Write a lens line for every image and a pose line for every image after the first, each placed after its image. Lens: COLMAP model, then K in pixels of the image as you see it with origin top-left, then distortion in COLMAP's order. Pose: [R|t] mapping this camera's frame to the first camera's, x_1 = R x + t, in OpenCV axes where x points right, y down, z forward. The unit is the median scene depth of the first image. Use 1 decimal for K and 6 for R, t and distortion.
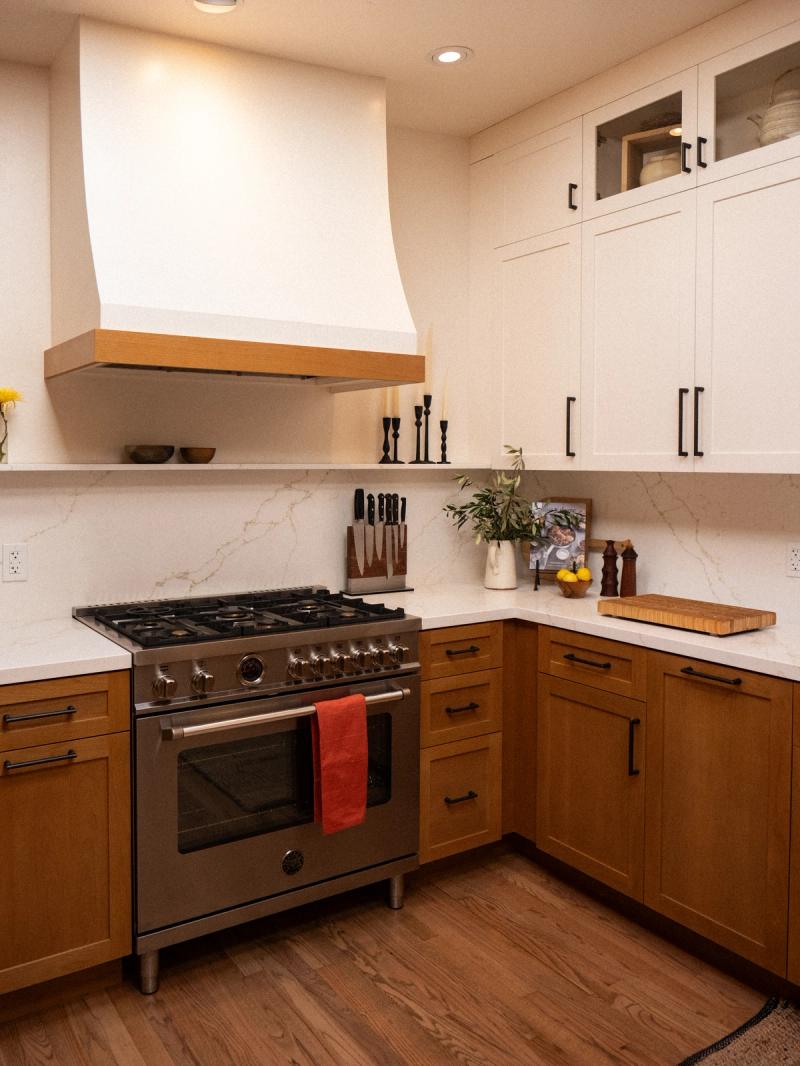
lens RADIAL K [[877.0, 0, 368.1], [0, 877.0, 490.1], [0, 0, 1]] dist [-0.015840, 0.006230]
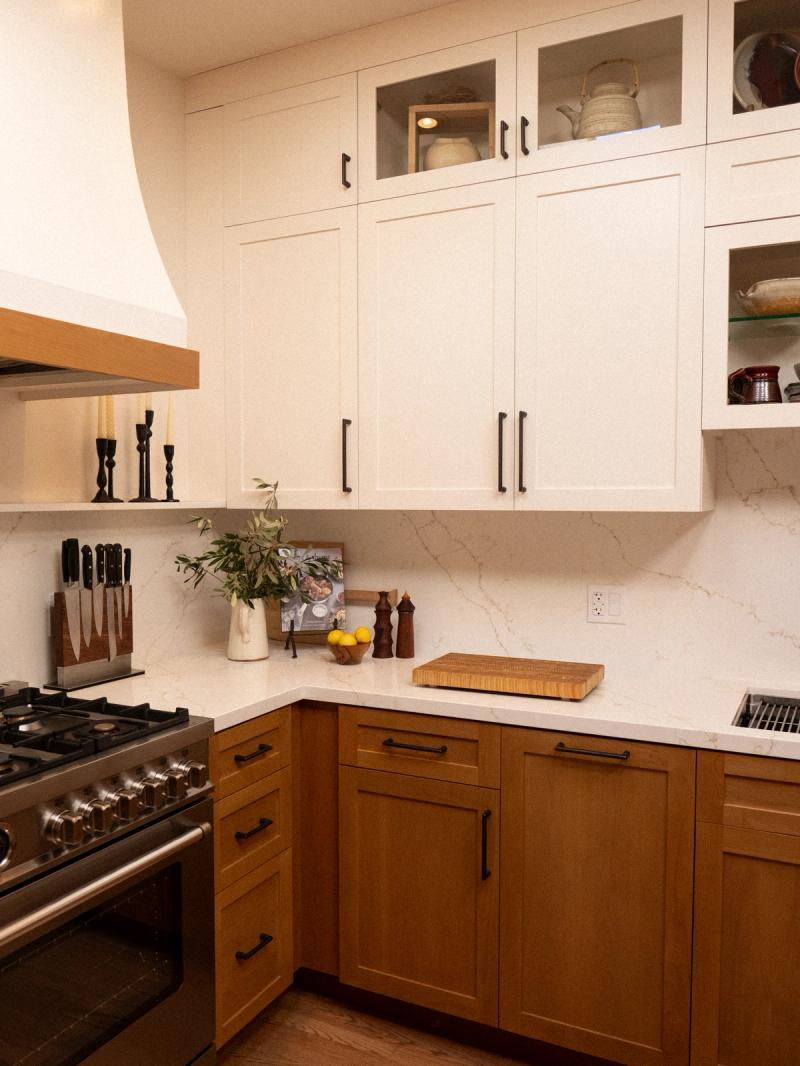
lens RADIAL K [[879.1, 0, 378.9], [0, 879.1, 545.0], [0, 0, 1]] dist [-0.011834, 0.000897]
pose [[0.864258, -0.030709, 0.502111, -0.162850], [0.019274, 0.999424, 0.027948, -0.012219], [-0.502680, -0.014477, 0.864351, 0.288014]]
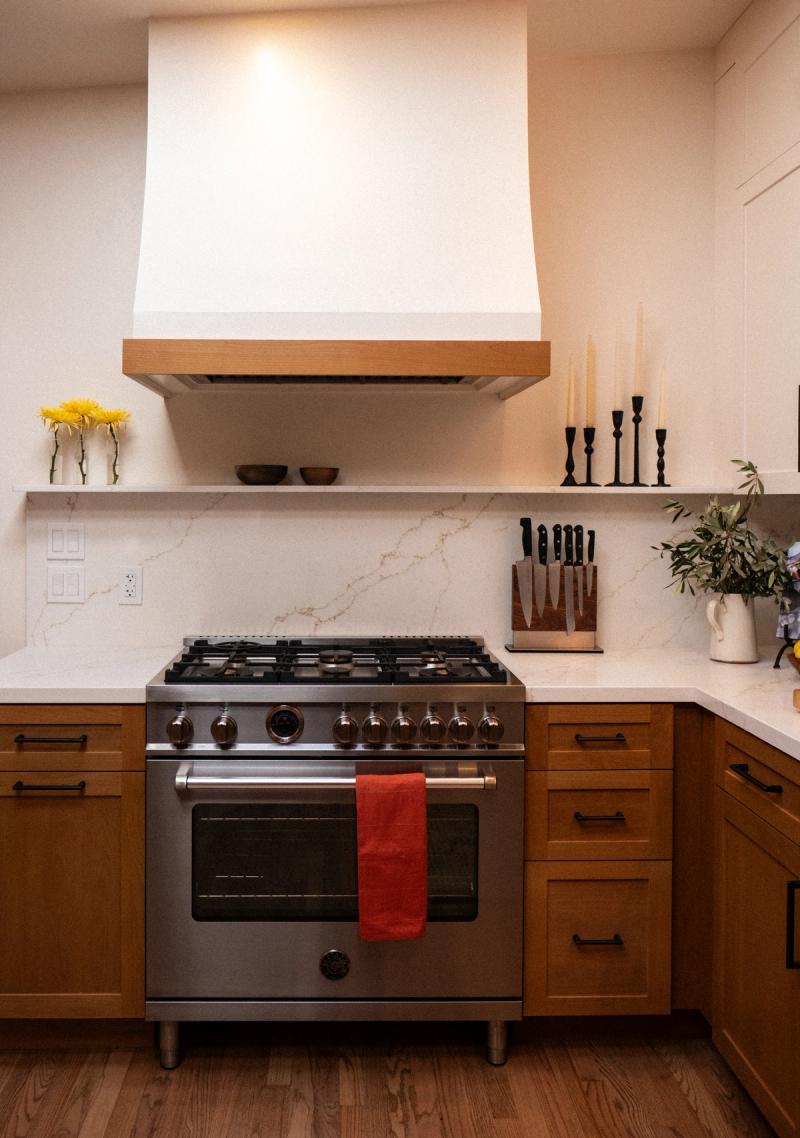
lens RADIAL K [[938.0, 0, 341.0], [0, 938.0, 508.4], [0, 0, 1]] dist [-0.011558, -0.001003]
pose [[0.844518, 0.005512, -0.535499, 0.327877], [-0.019507, 0.999600, -0.020474, 0.011423], [0.535172, 0.027736, 0.844288, 0.209185]]
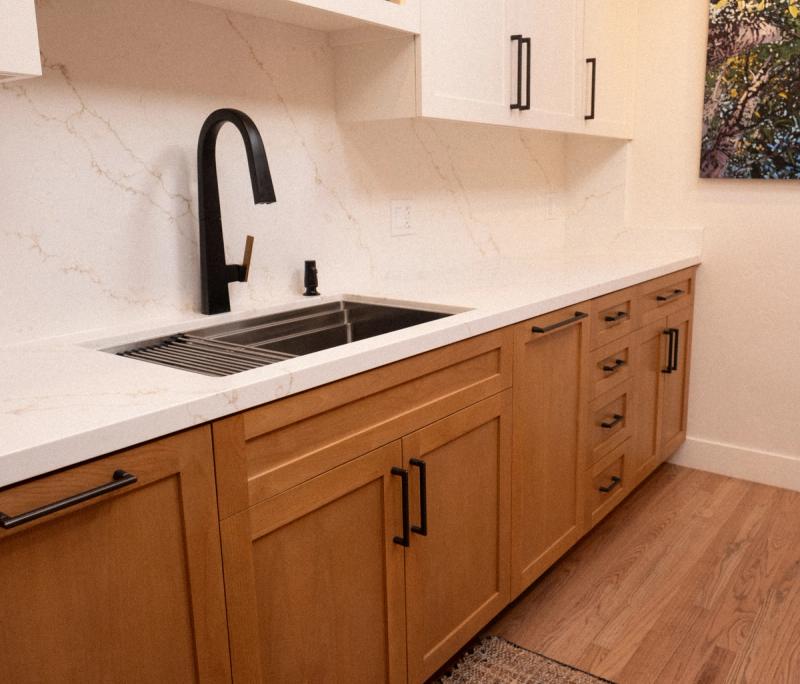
lens RADIAL K [[719.2, 0, 458.8], [0, 719.2, 321.8], [0, 0, 1]] dist [-0.013141, 0.007436]
pose [[-0.381634, -0.177100, 0.907189, -0.006956], [0.037249, 0.977729, 0.206541, 0.041106], [-0.923563, 0.112615, -0.366538, 0.730170]]
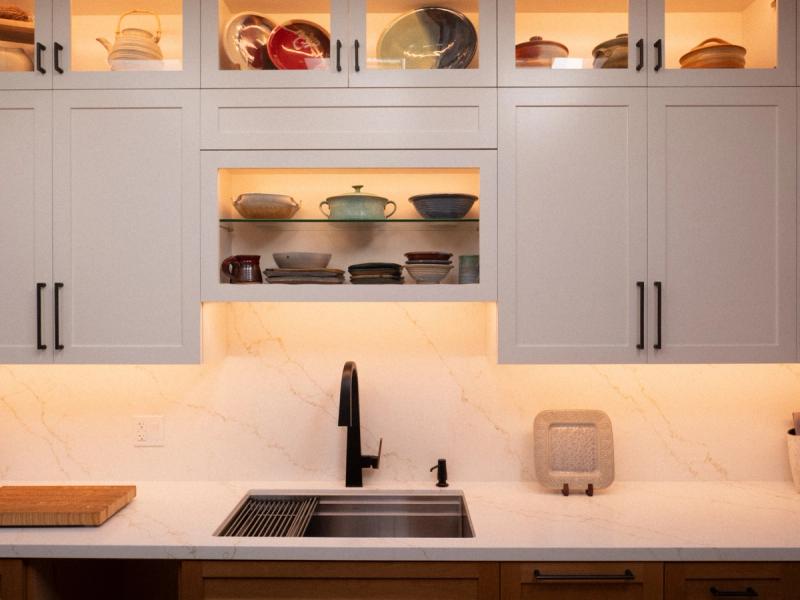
lens RADIAL K [[643.4, 0, 401.7], [0, 643.4, 301.5], [0, 0, 1]] dist [-0.012138, 0.004238]
pose [[0.549151, -0.008587, 0.835679, -0.029937], [0.028622, 0.999554, -0.008538, -0.069589], [-0.835233, 0.028608, 0.549152, 0.219005]]
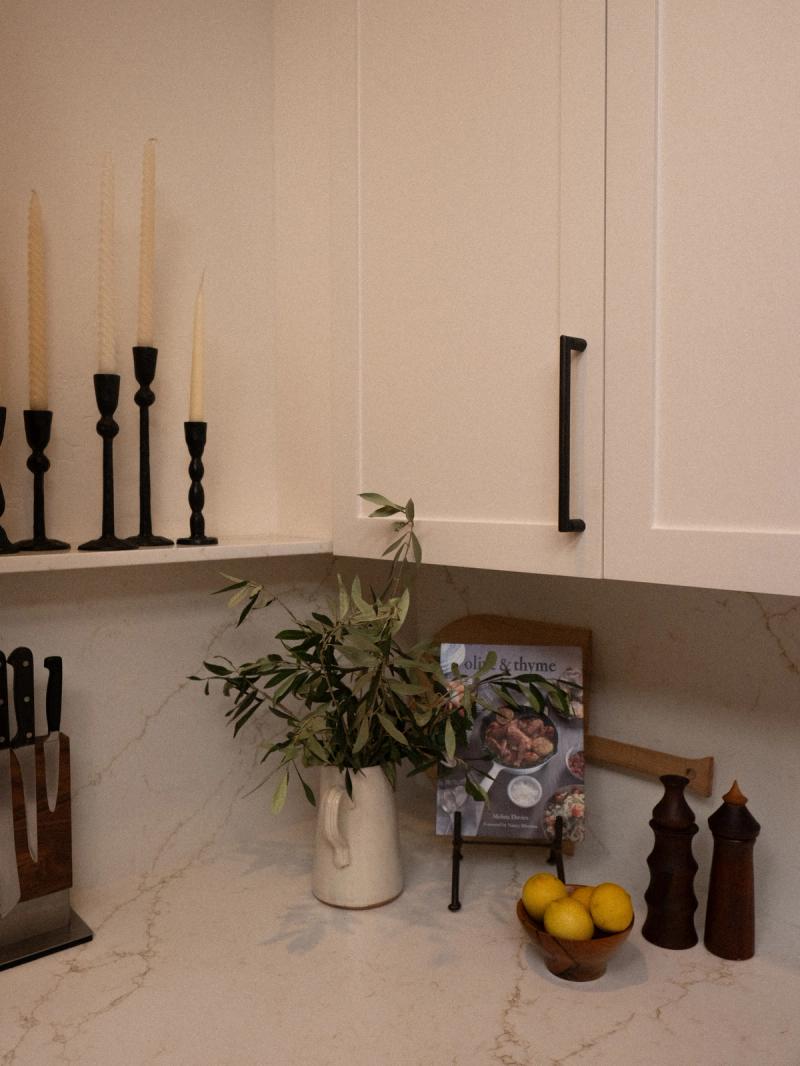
lens RADIAL K [[834.3, 0, 400.0], [0, 834.3, 533.0], [0, 0, 1]] dist [-0.007517, -0.002106]
pose [[0.986109, -0.010428, 0.165772, 0.128805], [0.007668, 0.999821, 0.017280, -0.045683], [-0.165923, -0.015769, 0.986013, 0.752928]]
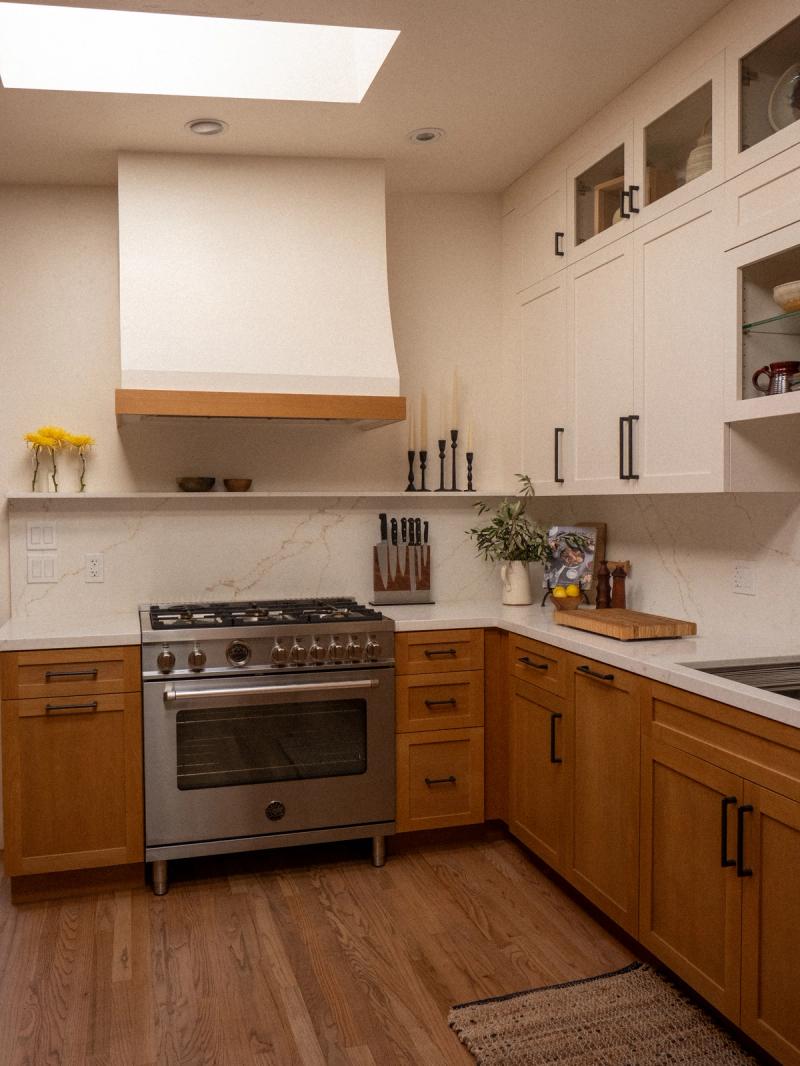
lens RADIAL K [[910.1, 0, 373.4], [0, 910.1, 535.7], [0, 0, 1]] dist [-0.011021, 0.007992]
pose [[0.953187, 0.003378, -0.302363, 0.368496], [-0.002166, 0.999988, 0.004342, 0.024432], [0.302374, -0.003484, 0.953183, -0.158807]]
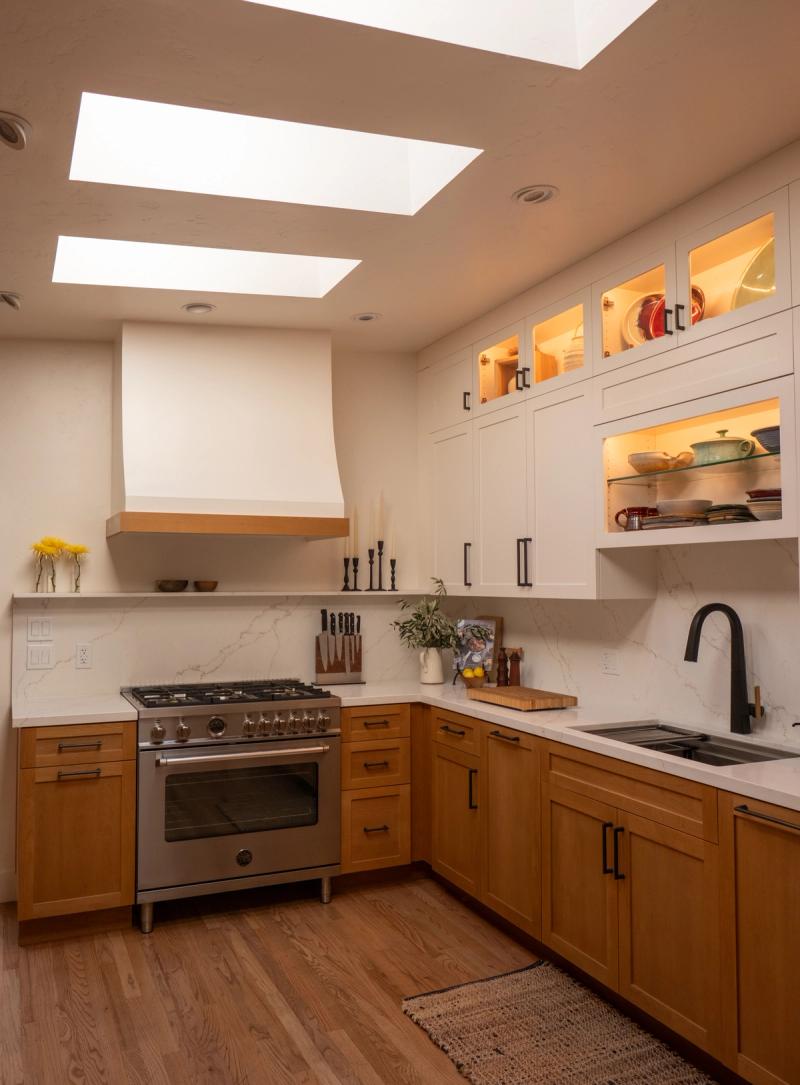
lens RADIAL K [[877.8, 0, 362.5], [0, 877.8, 543.7], [0, 0, 1]] dist [-0.002803, -0.002038]
pose [[0.983133, -0.011644, -0.182522, 0.335054], [-0.002422, 0.997055, -0.076650, 0.001601], [0.182877, 0.075799, 0.980209, -0.410535]]
